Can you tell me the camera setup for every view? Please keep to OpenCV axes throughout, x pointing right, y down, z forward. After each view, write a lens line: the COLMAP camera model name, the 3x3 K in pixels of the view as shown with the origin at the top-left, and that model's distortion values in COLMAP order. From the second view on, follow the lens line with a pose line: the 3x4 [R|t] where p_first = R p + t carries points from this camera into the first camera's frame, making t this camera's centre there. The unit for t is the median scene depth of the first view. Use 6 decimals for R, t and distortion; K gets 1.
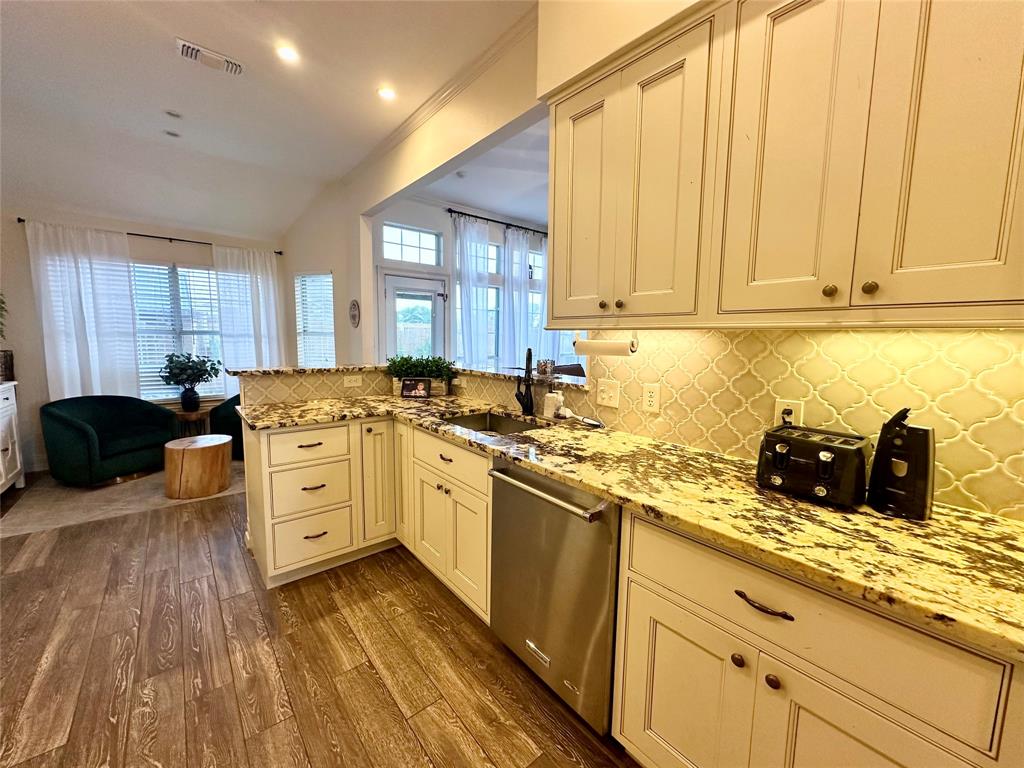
lens RADIAL K [[407.1, 0, 513.6], [0, 407.1, 381.7], [0, 0, 1]] dist [-0.004215, 0.000379]
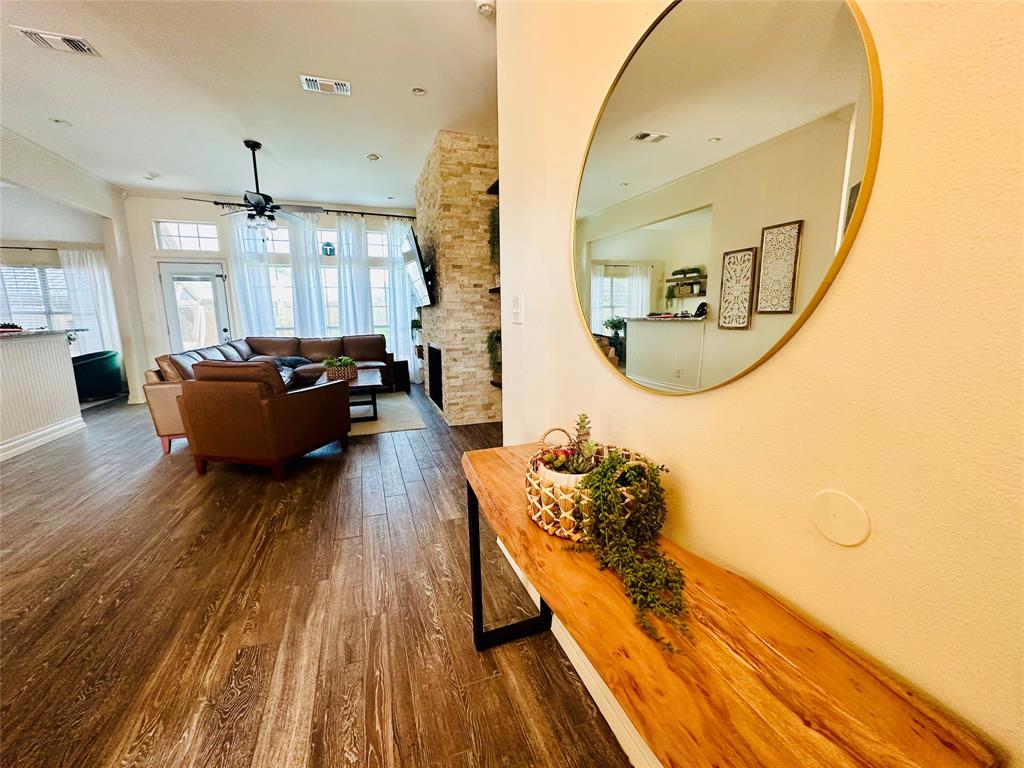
lens RADIAL K [[407.1, 0, 509.7], [0, 407.1, 382.4], [0, 0, 1]] dist [-0.004215, 0.000379]
pose [[0.940728, 0.033169, -0.337536, 1.814540], [-0.013205, 0.998034, 0.061273, 0.021808], [0.338904, -0.053184, 0.939316, 0.281637]]
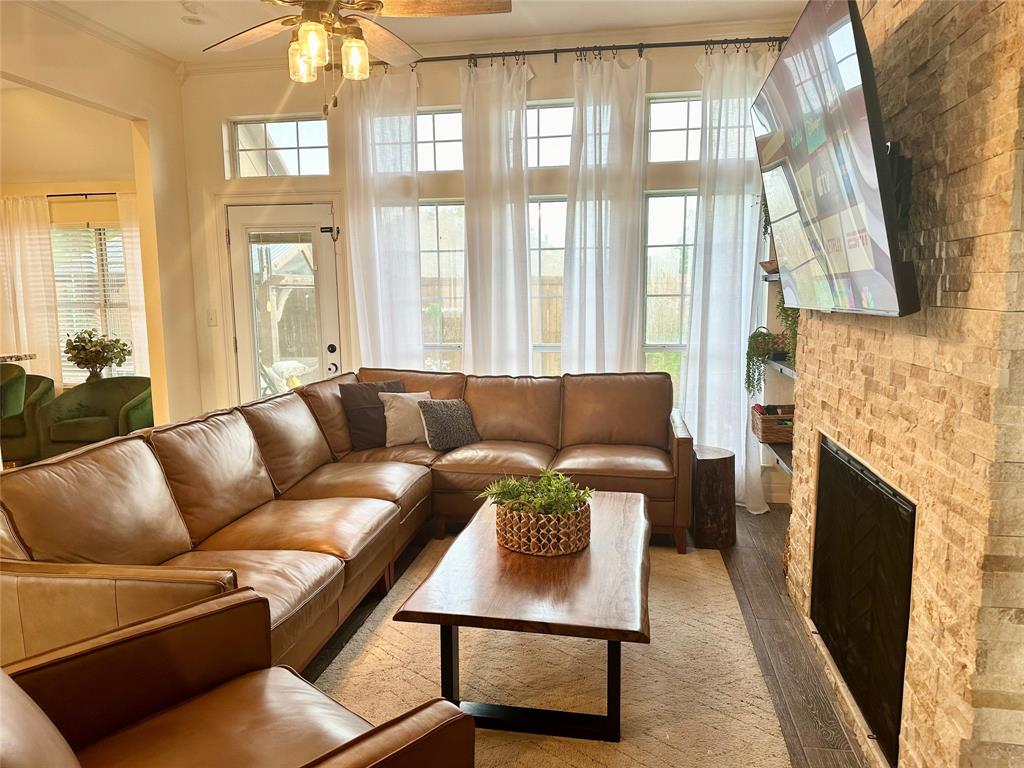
lens RADIAL K [[715.0, 0, 506.3], [0, 715.0, 391.9], [0, 0, 1]] dist [0.011503, -0.019648]
pose [[0.647918, 0.081943, -0.757290, 1.259980], [-0.067720, 0.996457, 0.049882, -0.109568], [0.758694, 0.018964, 0.651171, 1.001075]]
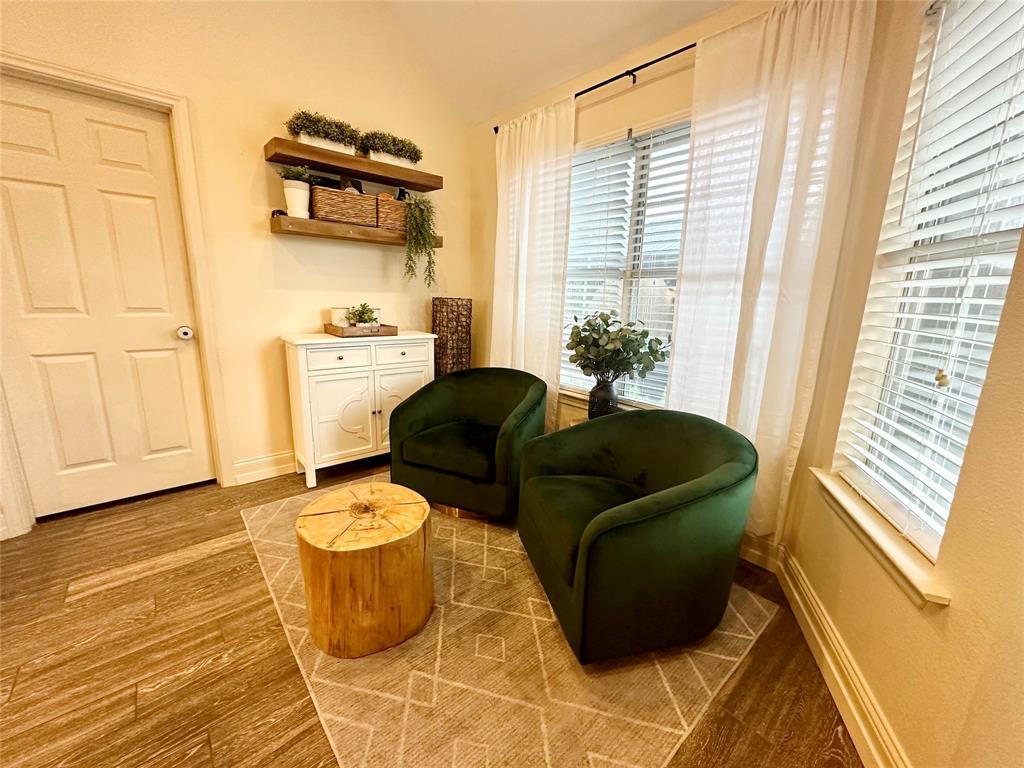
lens RADIAL K [[407.1, 0, 512.4], [0, 407.1, 382.4], [0, 0, 1]] dist [-0.004215, 0.000379]
pose [[0.024121, 0.195742, -0.980359, -0.427842], [-0.138970, 0.971779, 0.190610, -0.096637], [0.990003, 0.131643, 0.050643, 1.254328]]
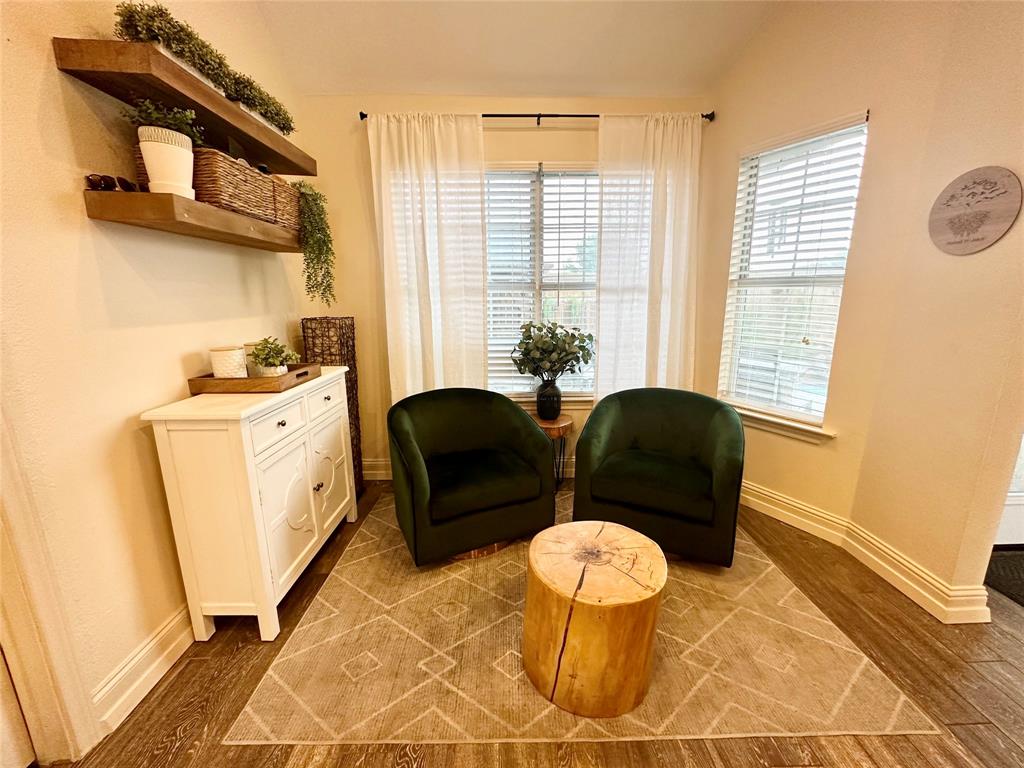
lens RADIAL K [[407.1, 0, 510.4], [0, 407.1, 383.1], [0, 0, 1]] dist [-0.004215, 0.000379]
pose [[0.776448, 0.112035, -0.620143, -0.687799], [-0.049421, 0.991864, 0.117313, -0.070839], [0.628241, -0.060440, 0.775668, 0.731247]]
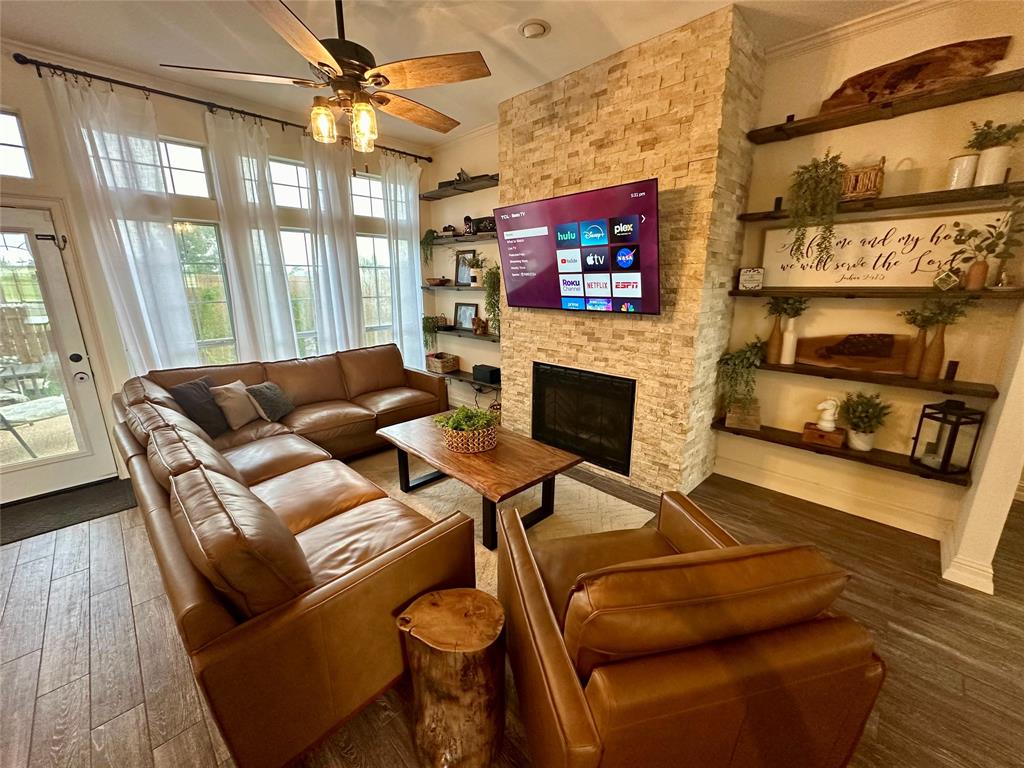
lens RADIAL K [[407.1, 0, 508.3], [0, 407.1, 378.4], [0, 0, 1]] dist [-0.004215, 0.000379]
pose [[0.995246, -0.040954, 0.088369, 0.635335], [0.029715, 0.991719, 0.124941, -0.142787], [-0.092754, -0.121722, 0.988221, 0.719633]]
